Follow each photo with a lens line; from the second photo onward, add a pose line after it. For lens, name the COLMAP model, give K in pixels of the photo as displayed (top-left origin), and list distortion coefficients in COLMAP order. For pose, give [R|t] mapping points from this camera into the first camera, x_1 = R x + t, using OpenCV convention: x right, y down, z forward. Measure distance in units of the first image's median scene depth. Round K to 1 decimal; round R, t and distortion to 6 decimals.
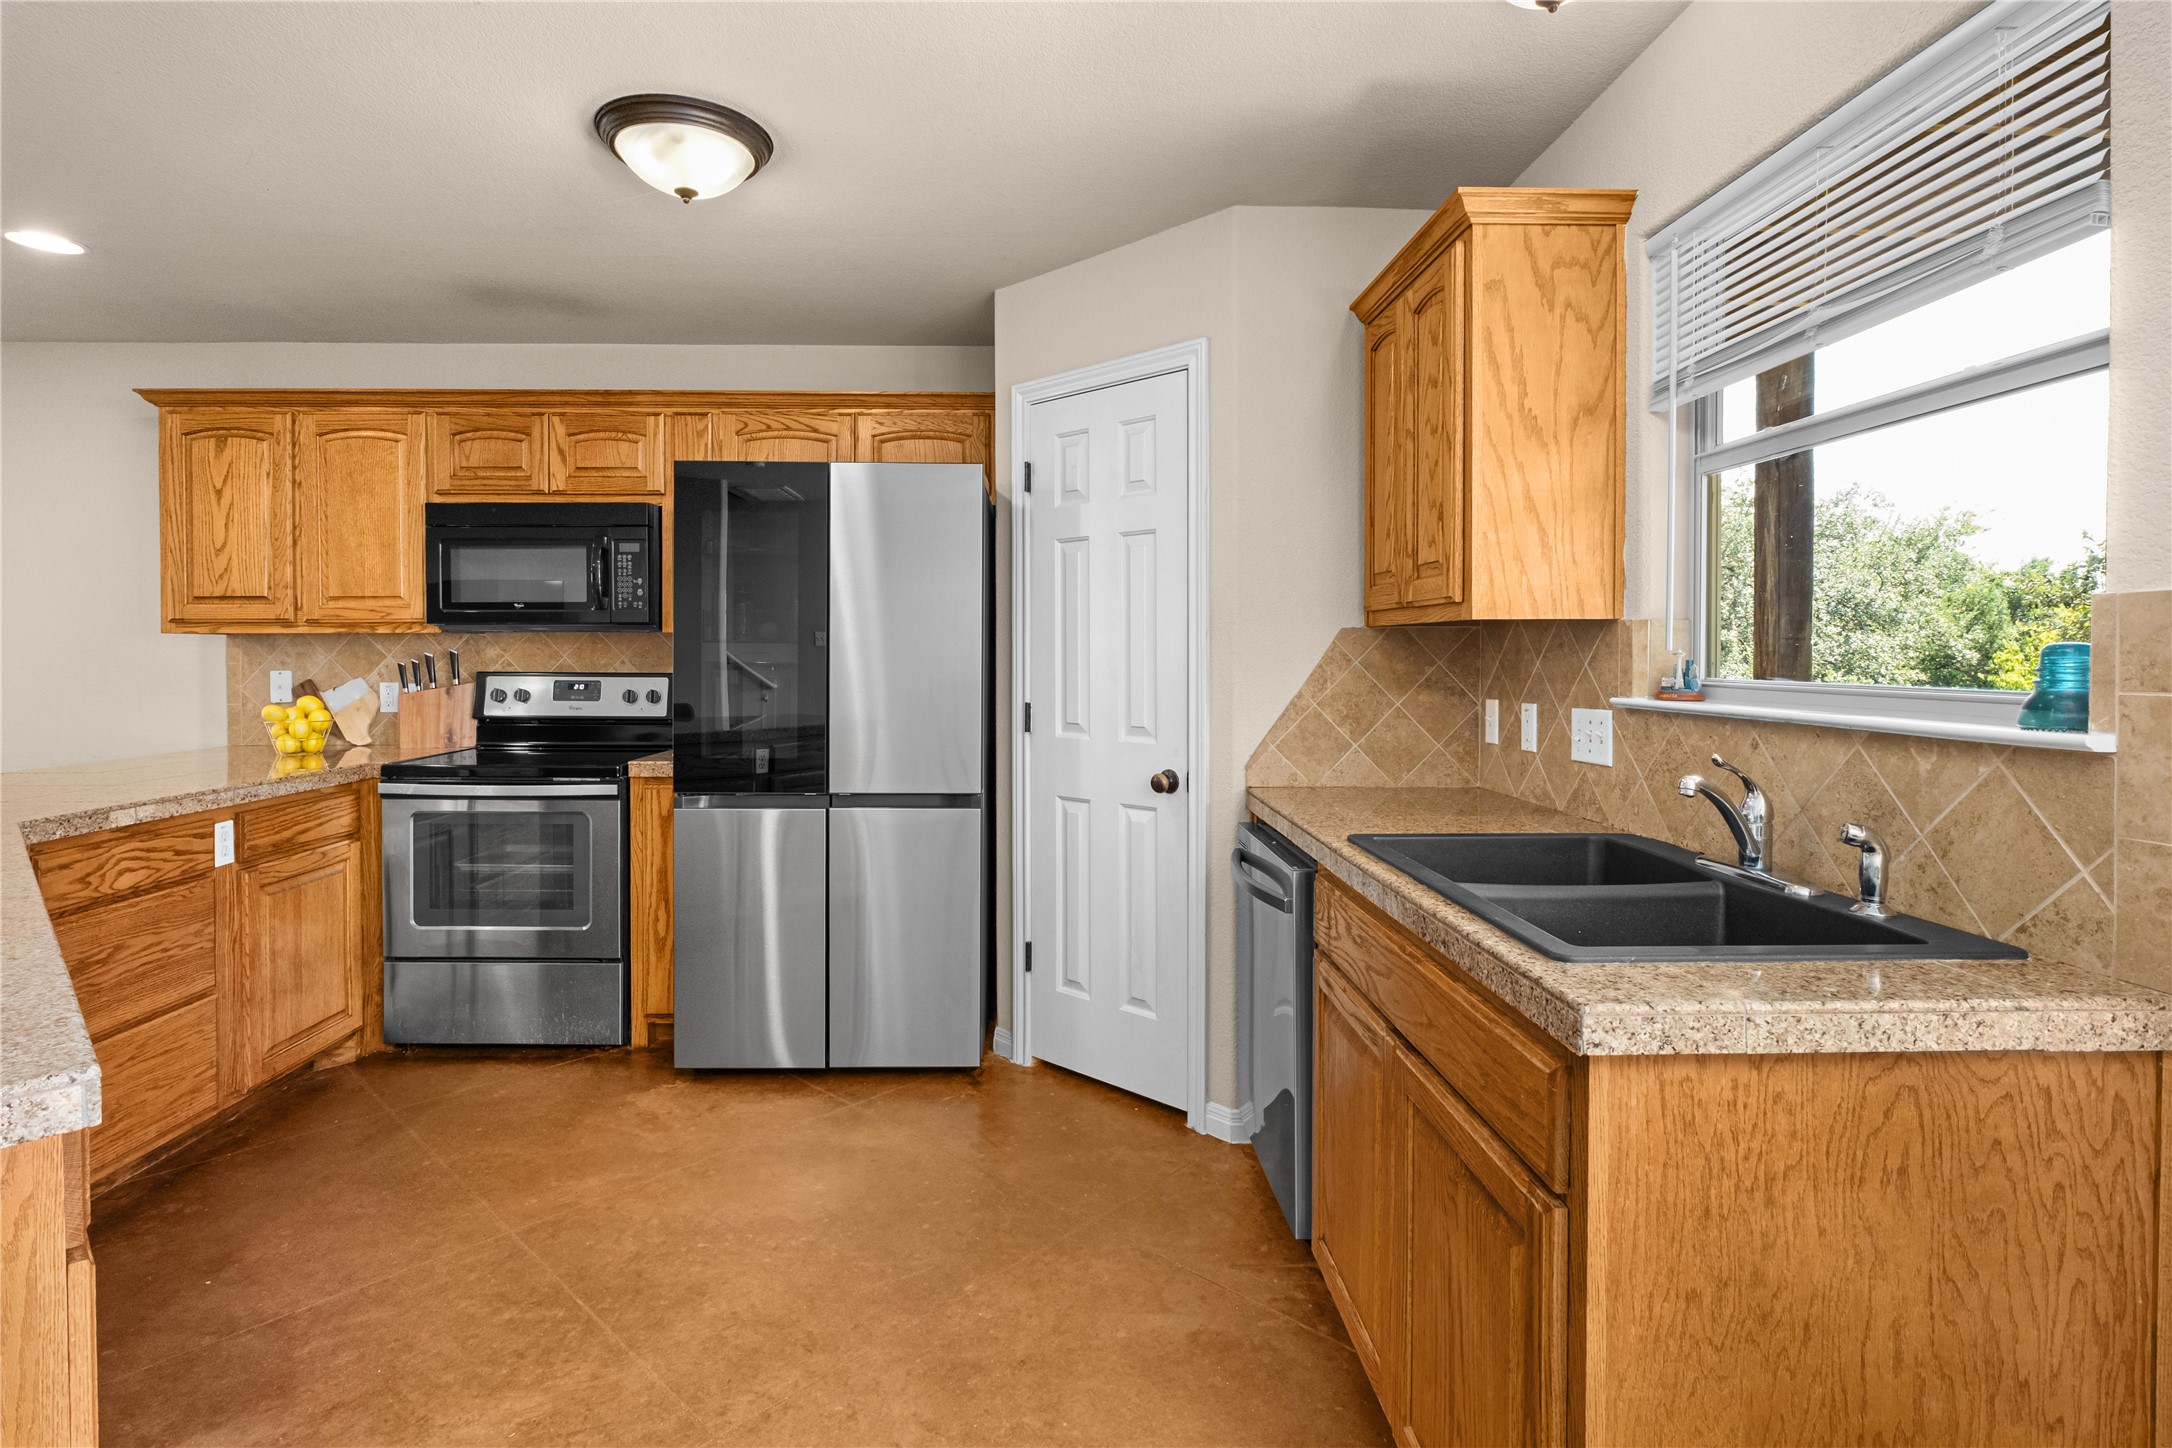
lens RADIAL K [[1081.6, 0, 1080.3], [0, 1081.6, 665.7], [0, 0, 1]] dist [-0.000725, 0.000433]
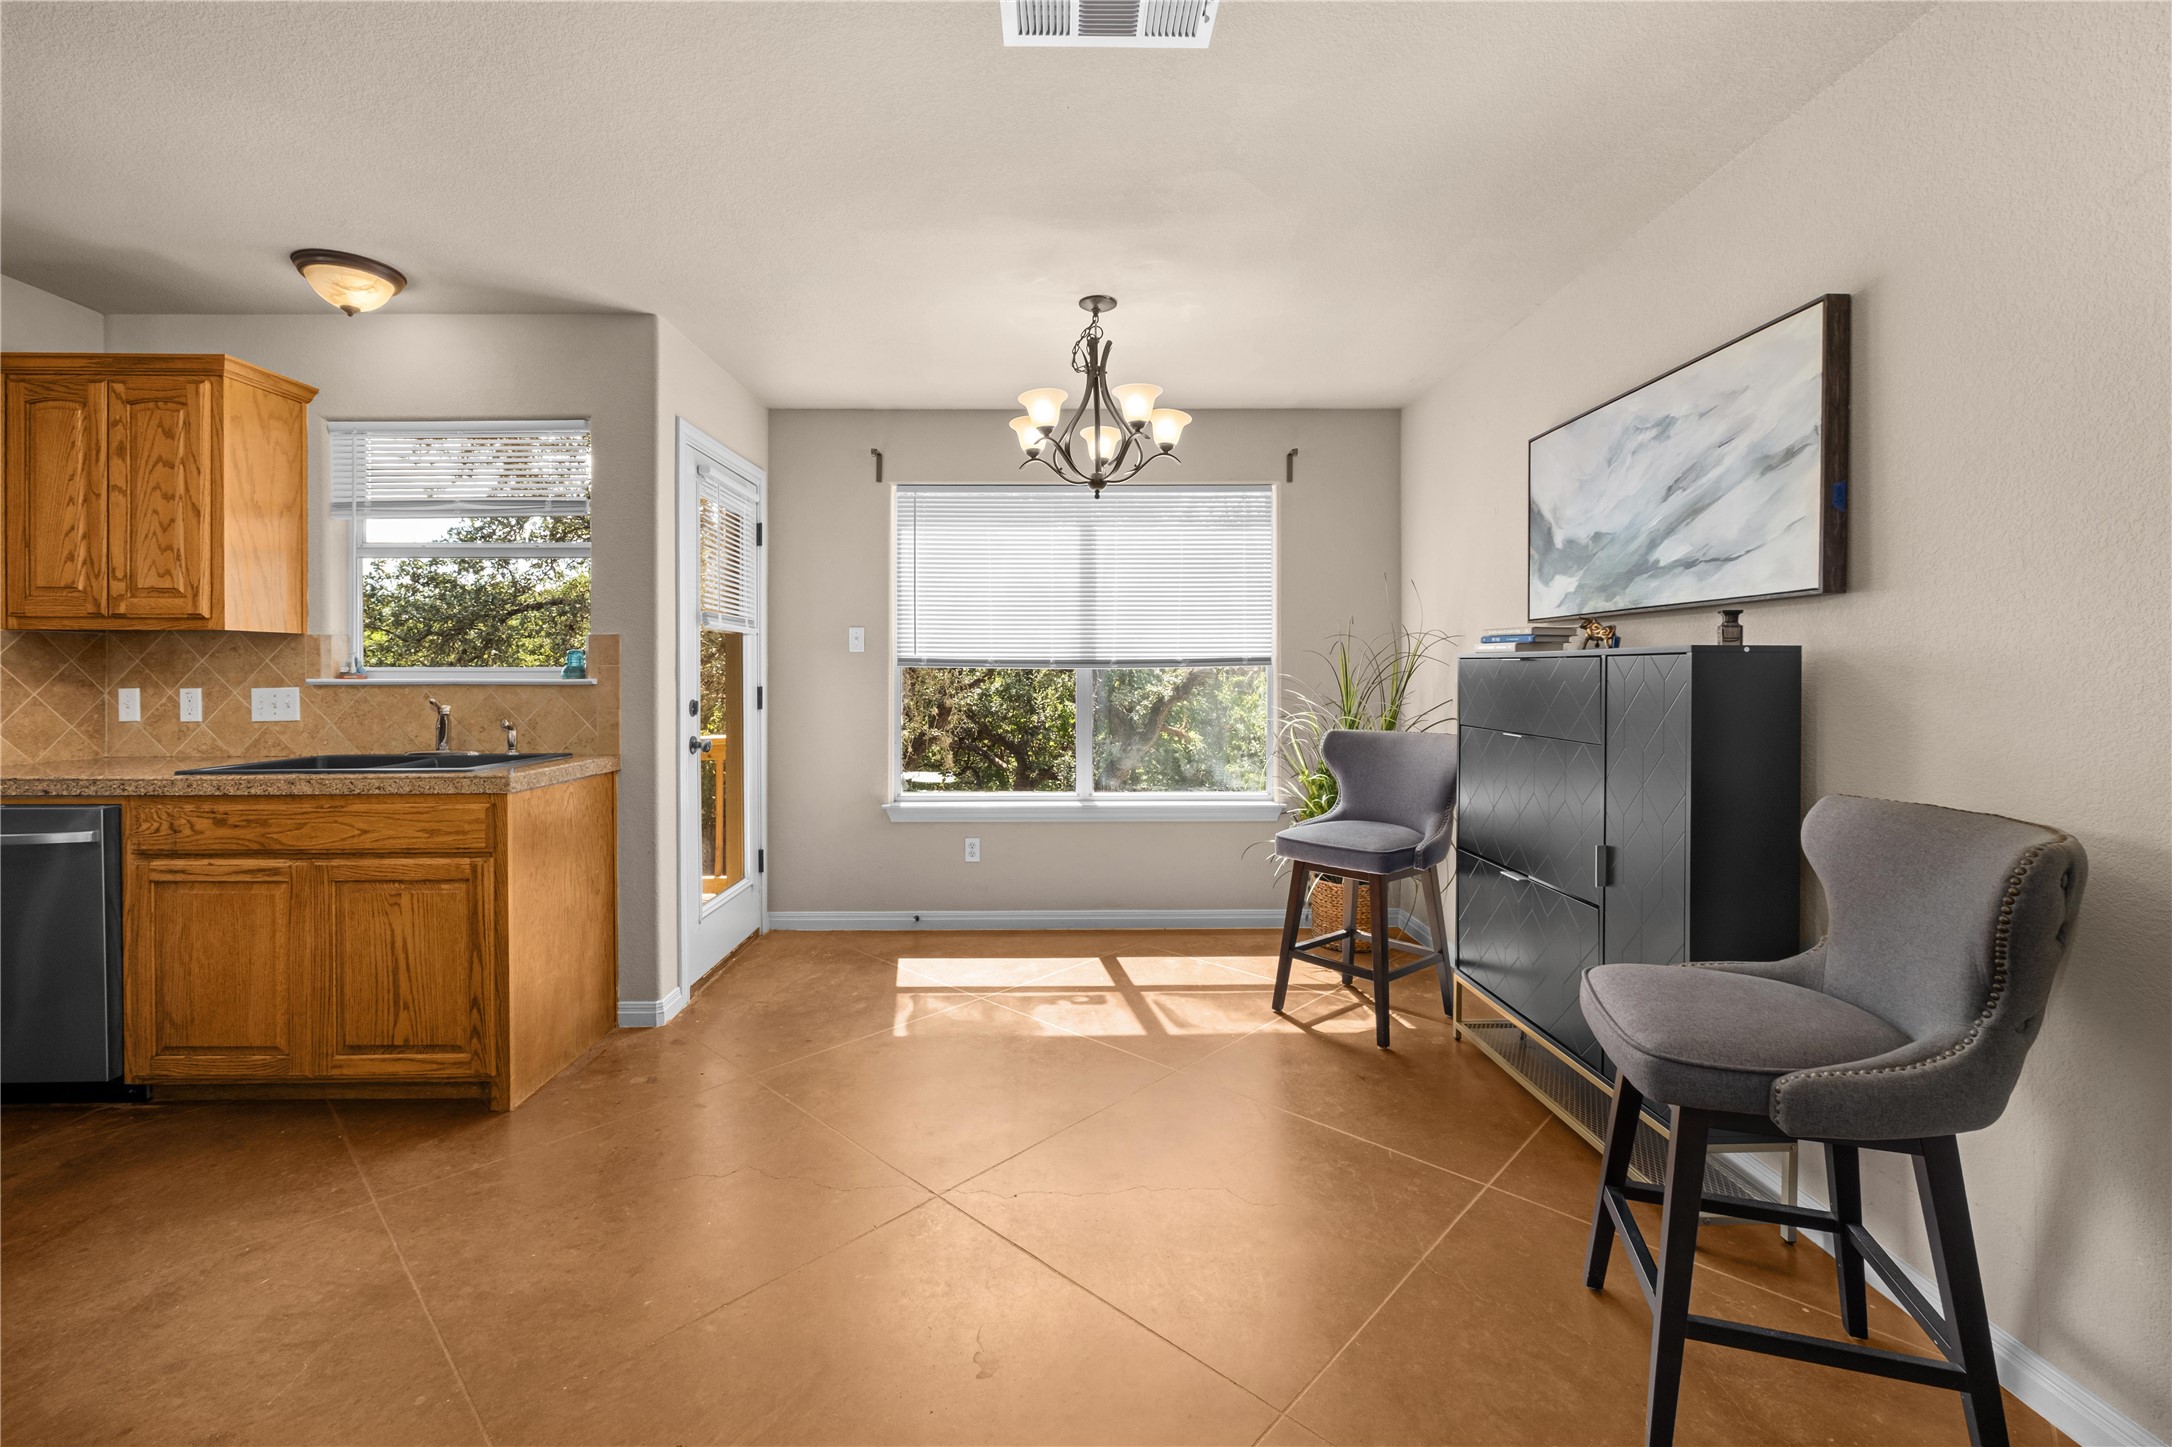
lens RADIAL K [[939.5, 0, 1082.0], [0, 939.5, 677.6], [0, 0, 1]] dist [0.000680, 0.000194]
pose [[0.028416, -0.004934, 0.999584, -0.955765], [0.014881, 0.999879, 0.004512, 0.038532], [-0.999485, 0.014747, 0.028486, -0.269228]]
